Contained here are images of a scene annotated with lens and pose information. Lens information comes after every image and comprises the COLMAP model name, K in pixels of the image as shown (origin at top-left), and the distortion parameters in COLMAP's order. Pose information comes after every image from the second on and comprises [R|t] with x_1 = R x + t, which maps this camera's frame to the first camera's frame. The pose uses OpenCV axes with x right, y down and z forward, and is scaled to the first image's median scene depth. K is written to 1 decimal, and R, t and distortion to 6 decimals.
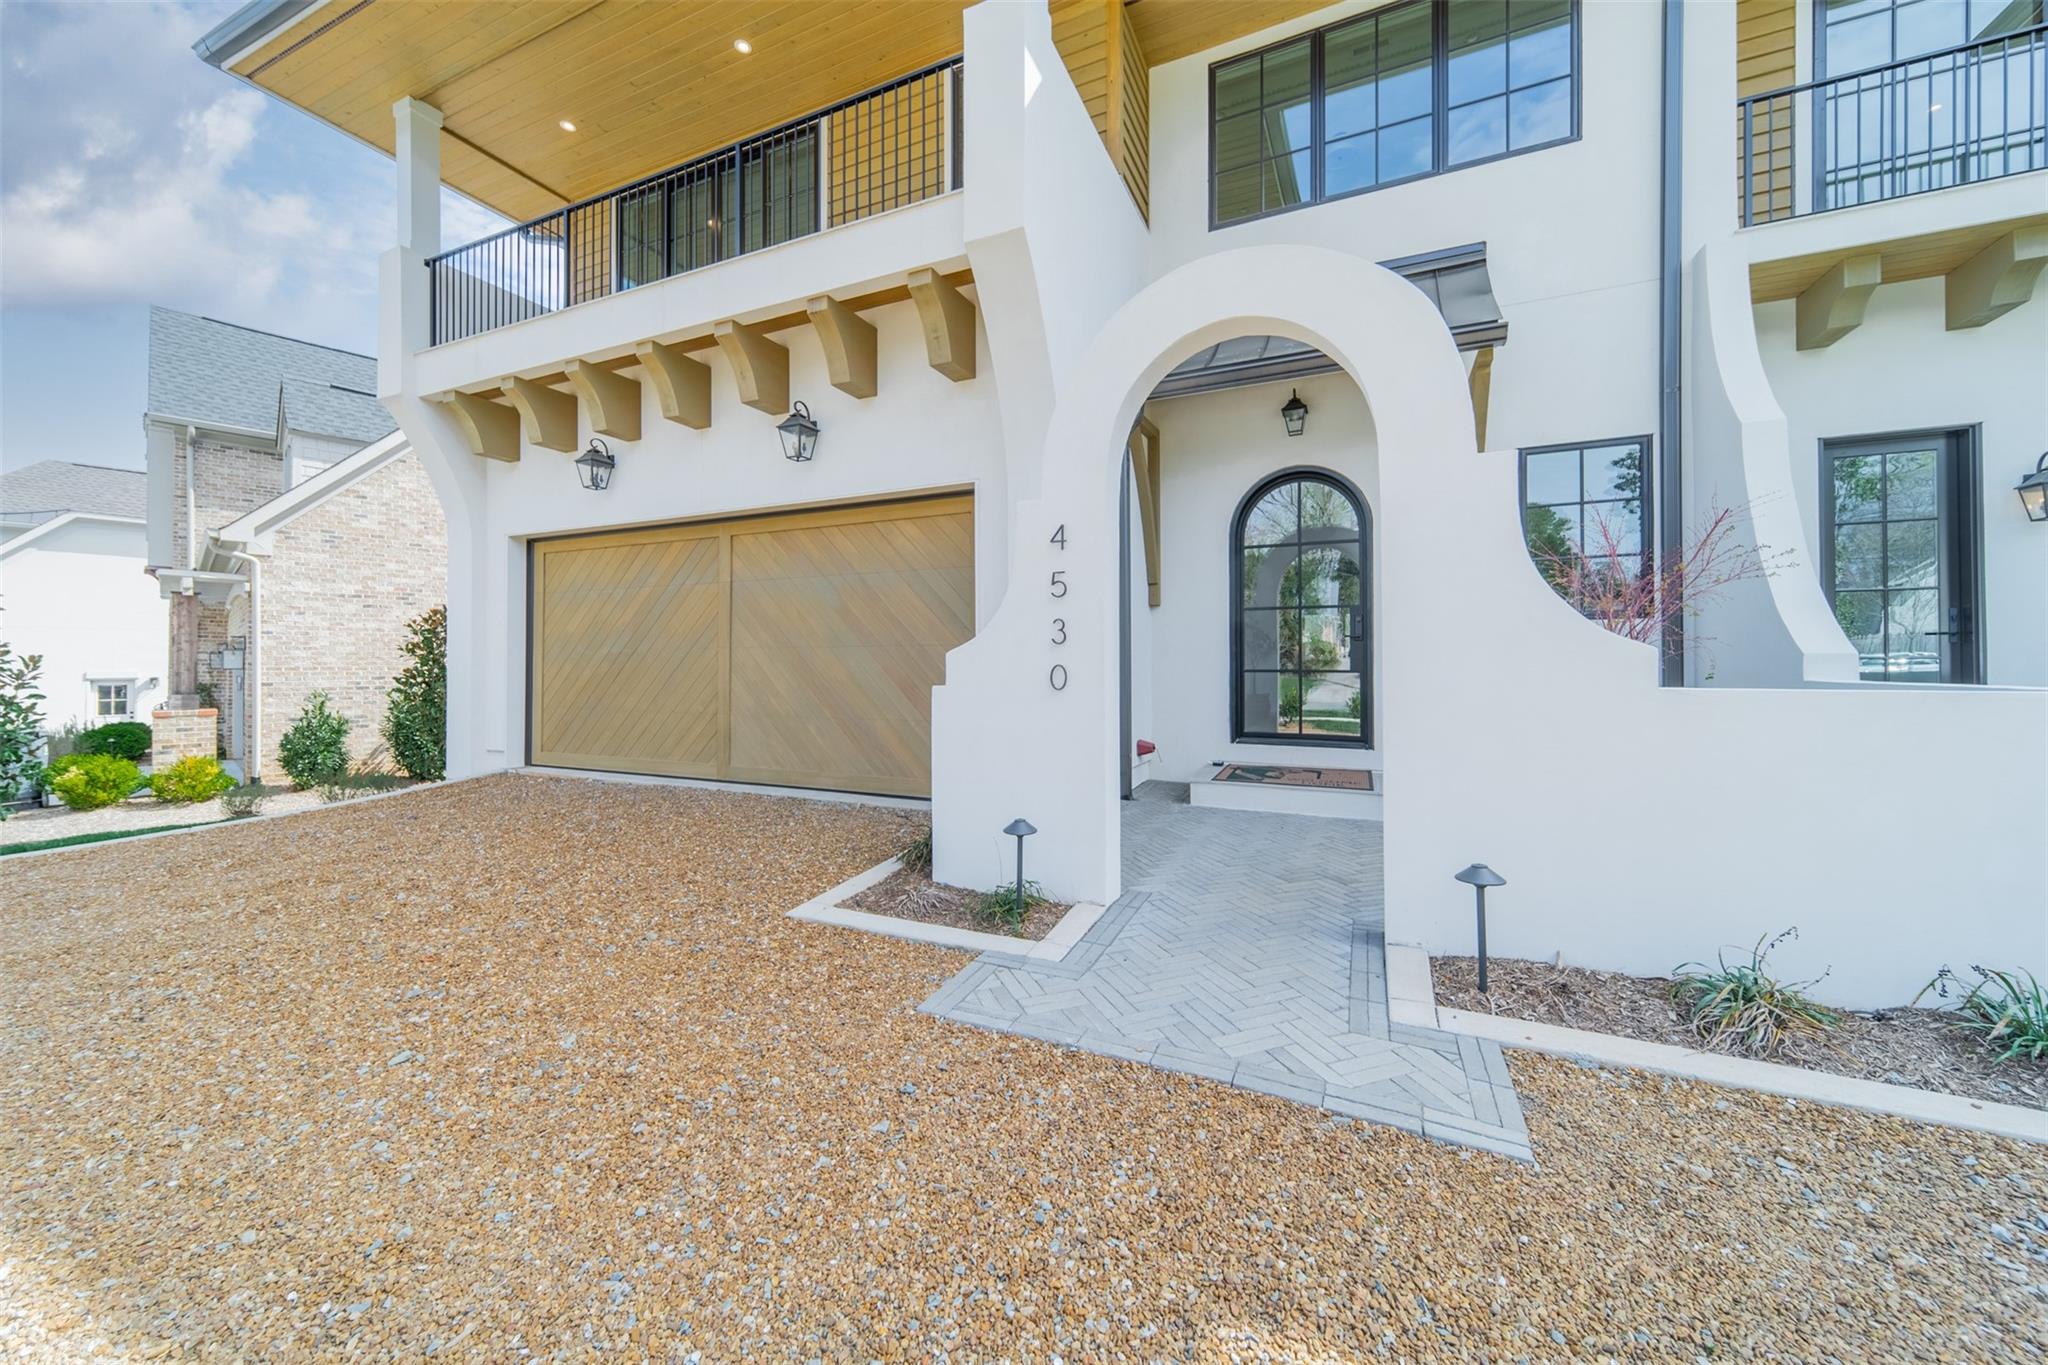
lens RADIAL K [[726.6, 0, 1020.6], [0, 726.6, 665.2], [0, 0, 1]] dist [0.001446, 0.000126]
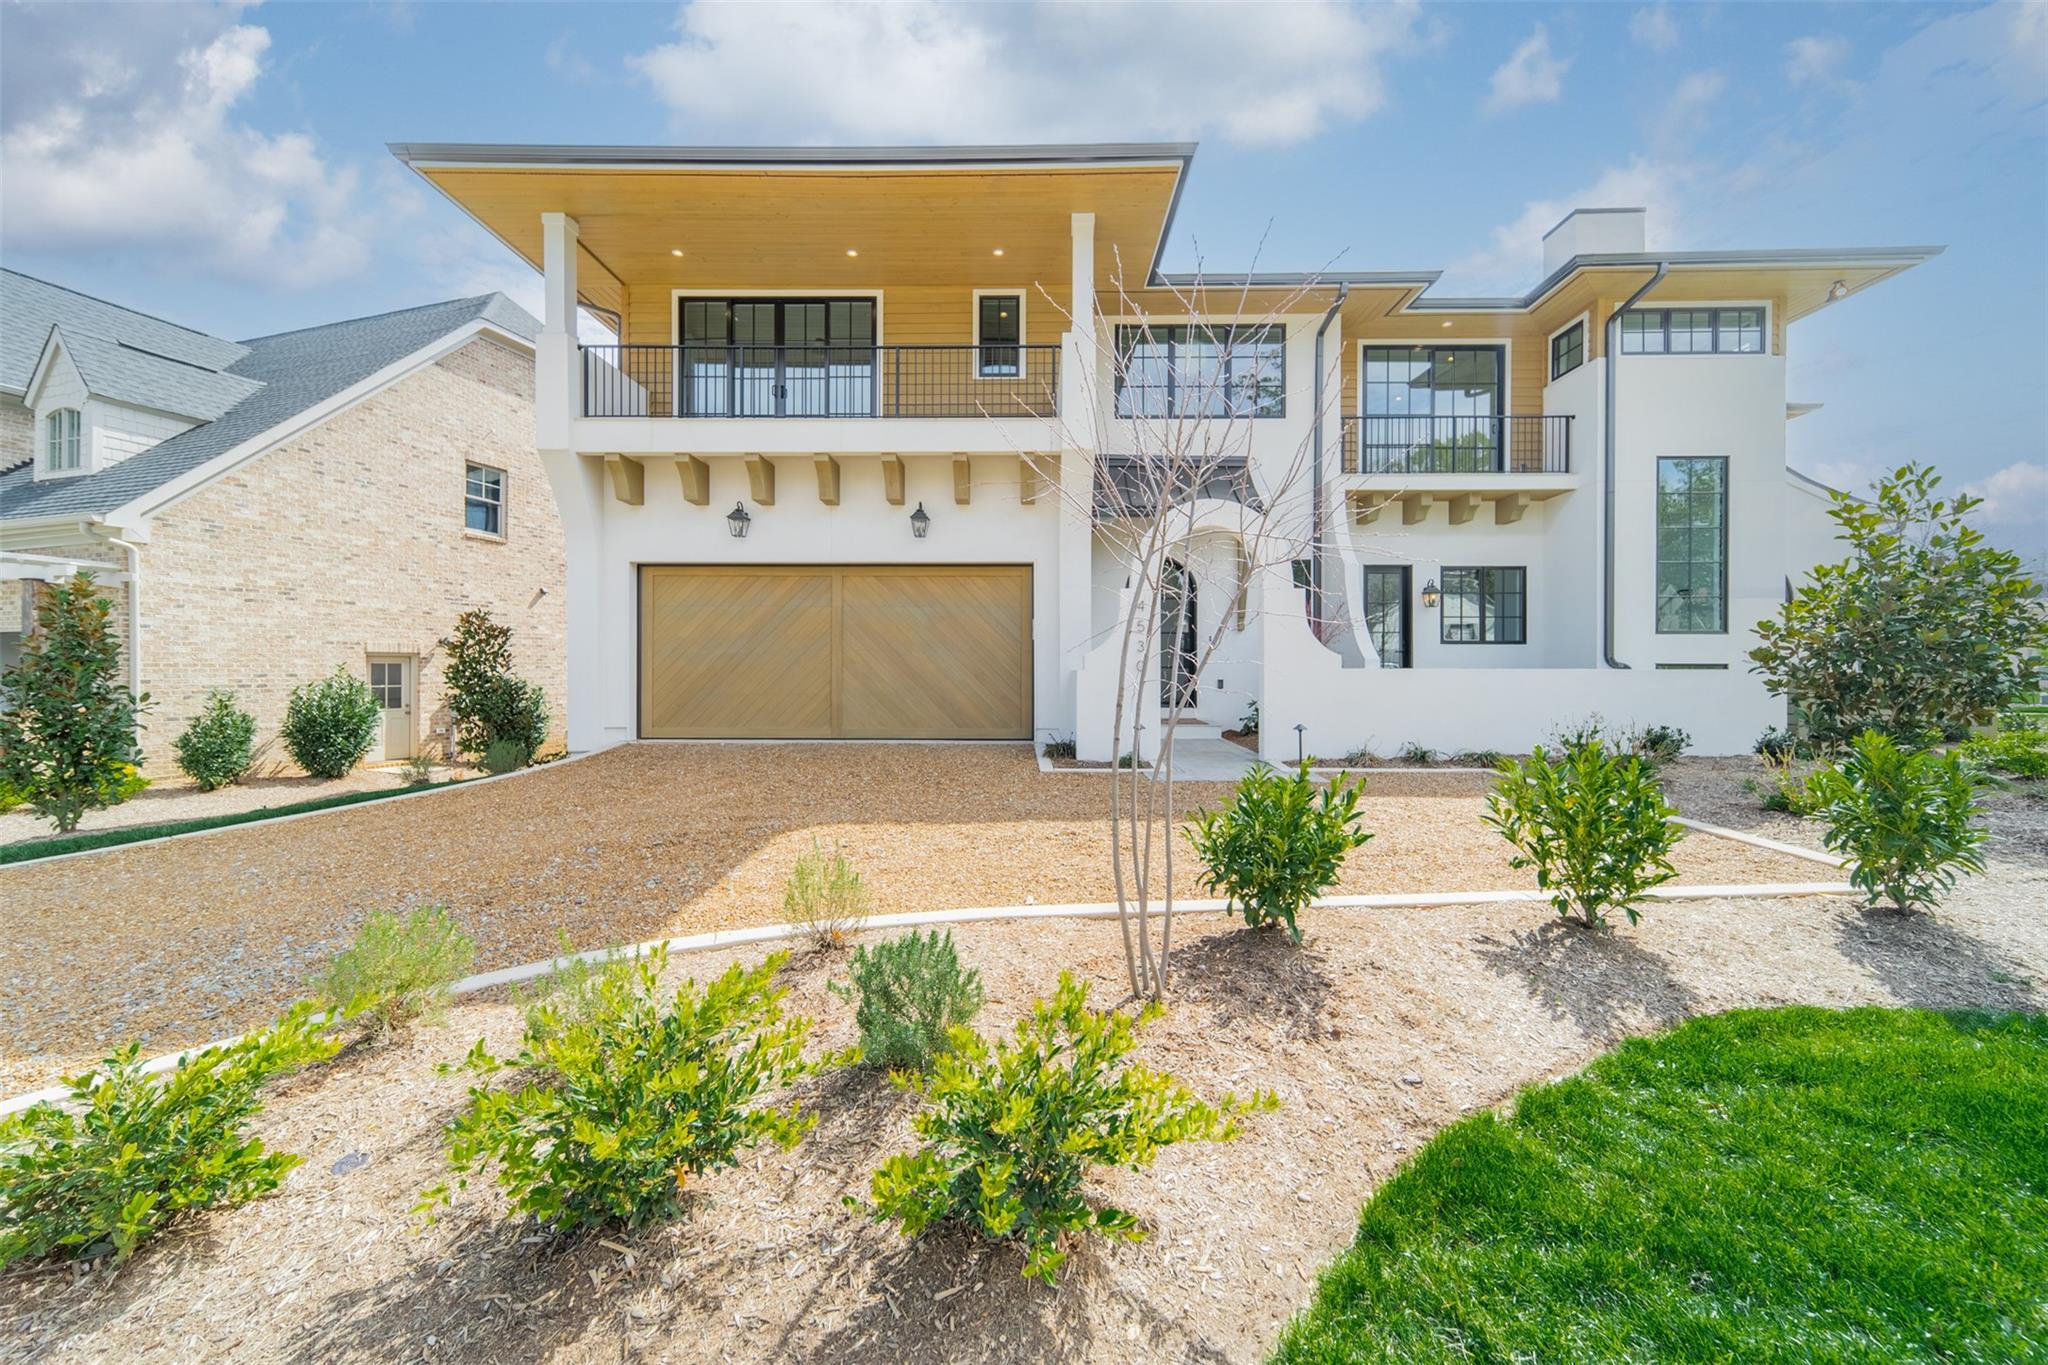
lens RADIAL K [[726.0, 0, 1016.5], [0, 726.0, 680.2], [0, 0, 1]] dist [0.000765, 0.000186]
pose [[0.912454, -0.004946, 0.409151, -0.591057], [-0.001194, 0.999891, 0.014750, 0.013378], [-0.409179, -0.013947, 0.912348, -0.454185]]
